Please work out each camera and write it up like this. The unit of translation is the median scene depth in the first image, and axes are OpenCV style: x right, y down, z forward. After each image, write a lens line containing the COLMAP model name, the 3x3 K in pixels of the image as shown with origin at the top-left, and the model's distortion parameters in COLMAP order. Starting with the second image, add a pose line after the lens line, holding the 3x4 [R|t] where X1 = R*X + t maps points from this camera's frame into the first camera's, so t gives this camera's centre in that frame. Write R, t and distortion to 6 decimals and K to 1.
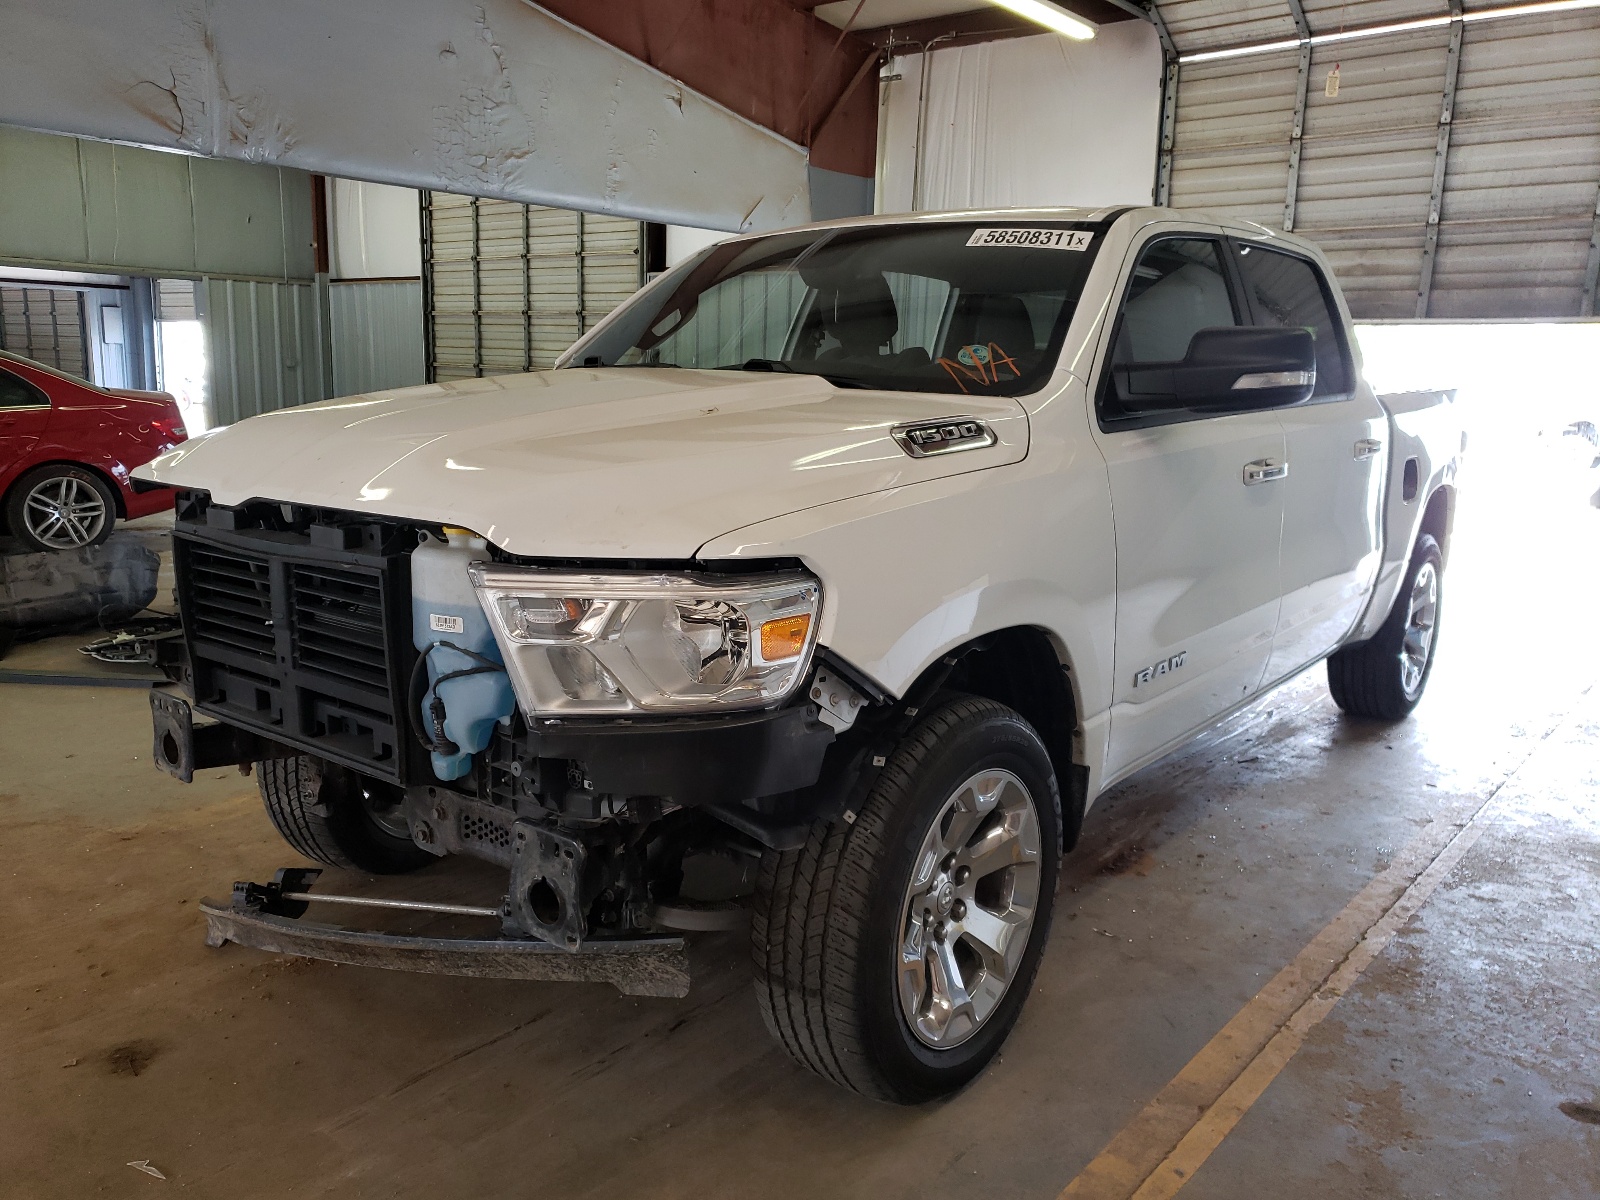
lens RADIAL K [[1258.6, 0, 777.6], [0, 1258.6, 601.9], [0, 0, 1]] dist [0.004456, 0.024489]
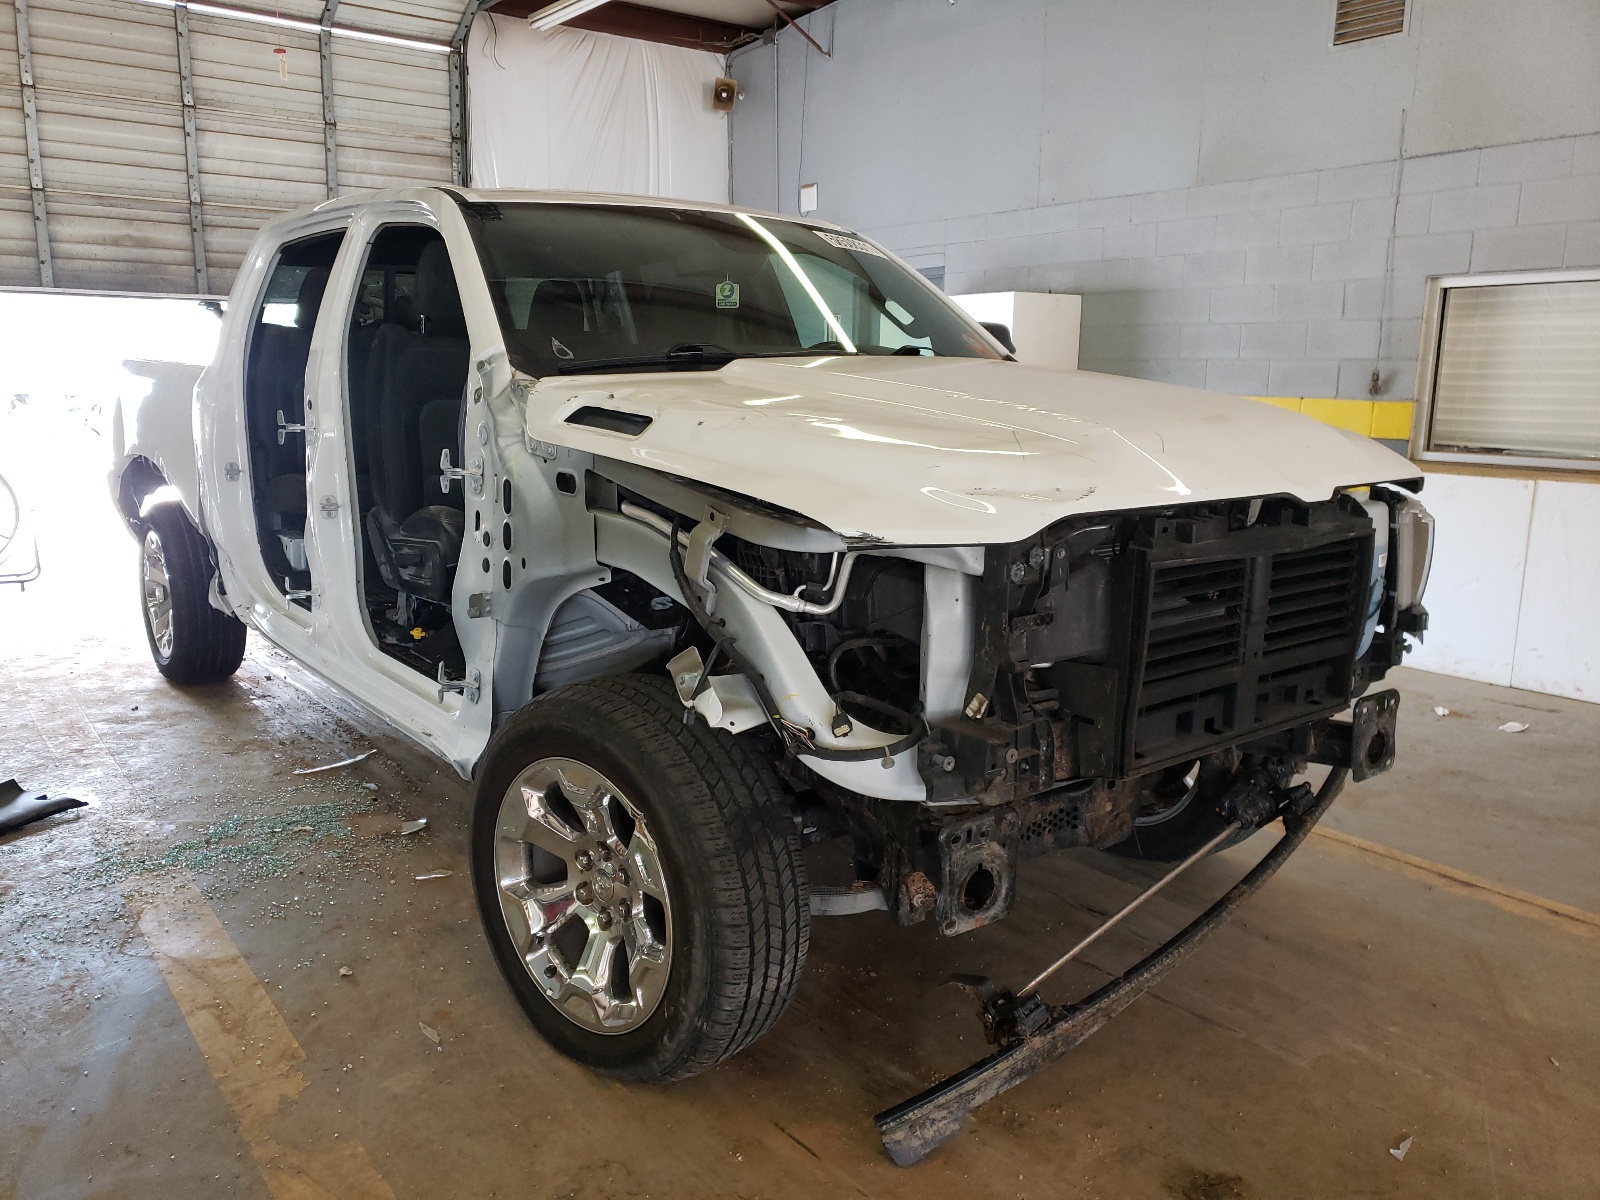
lens RADIAL K [[1258.6, 0, 780.0], [0, 1258.6, 582.6], [0, 0, 1]] dist [0.004456, 0.024489]
pose [[0.244546, -0.185159, 0.951795, -0.400562], [0.174330, 0.973999, 0.144687, -0.061995], [-0.953838, 0.130543, 0.270467, 0.302742]]
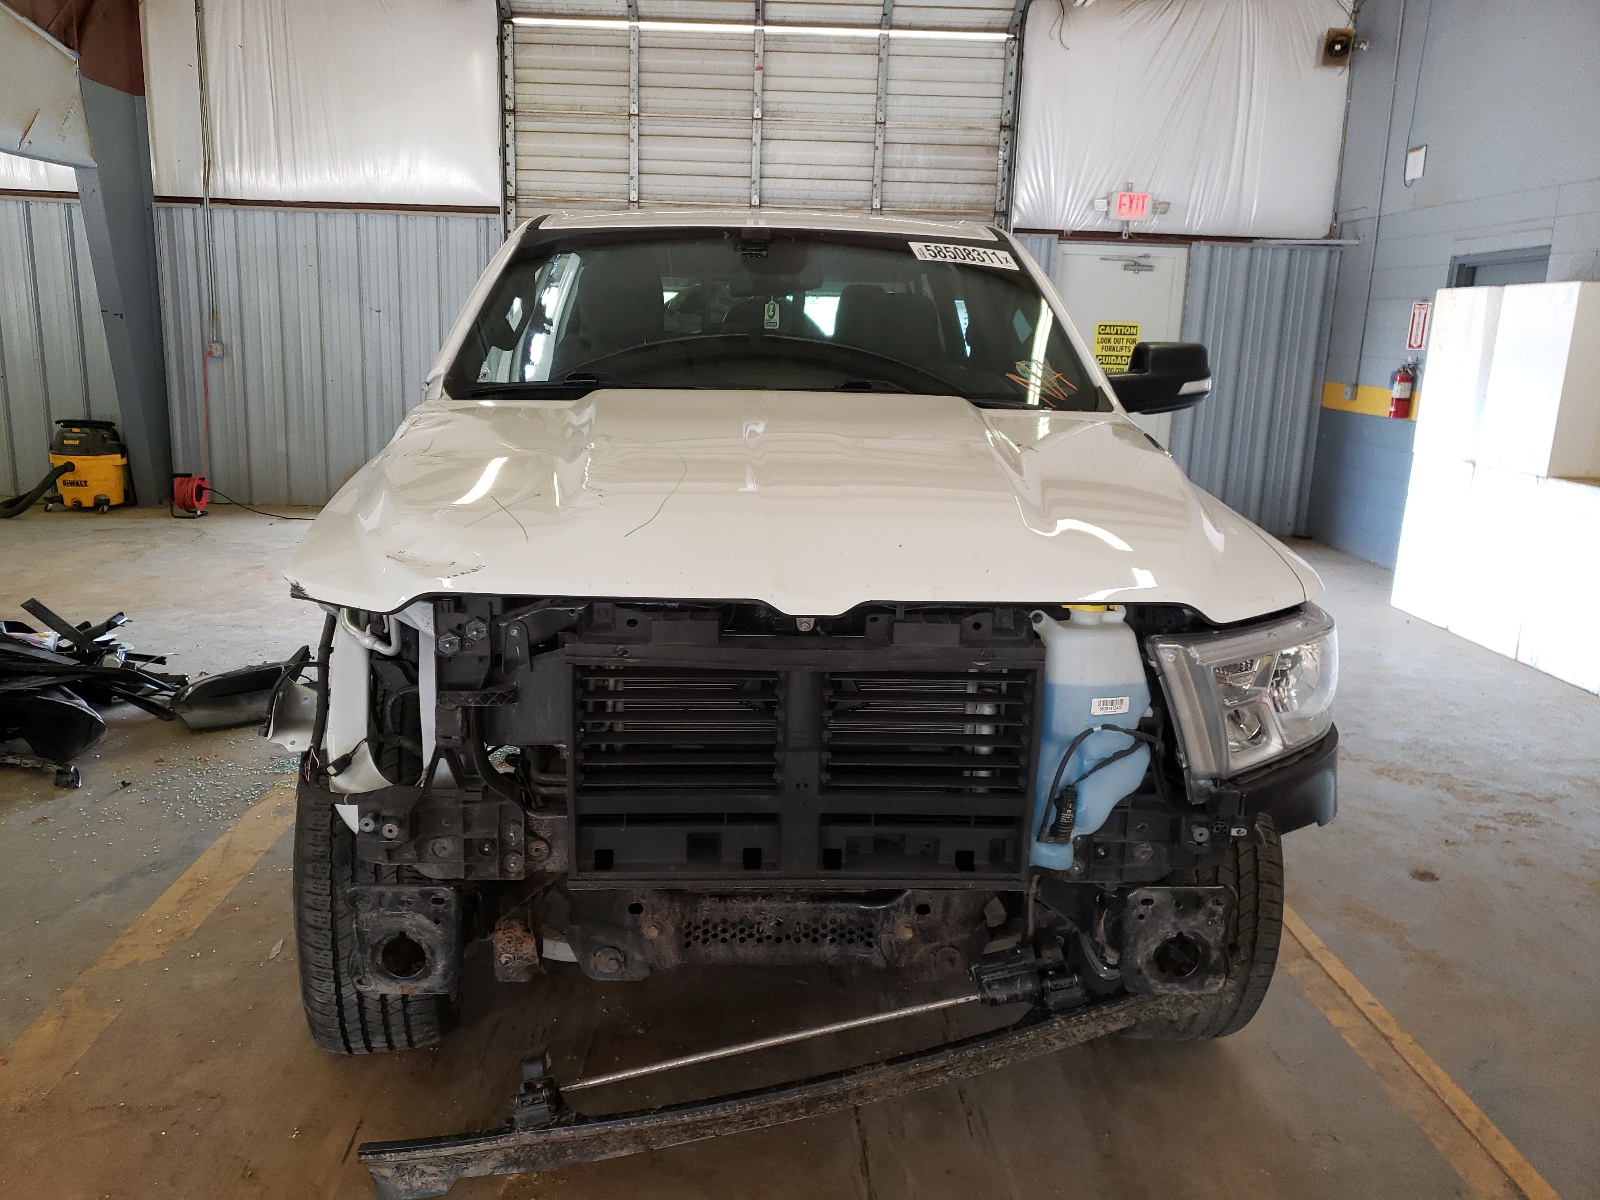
lens RADIAL K [[1258.6, 0, 767.2], [0, 1258.6, 597.7], [0, 0, 1]] dist [0.004456, 0.024489]
pose [[0.756944, -0.141164, 0.638050, -0.259126], [0.109821, 0.989982, 0.088741, -0.043299], [-0.644185, 0.002899, 0.764864, 0.108439]]
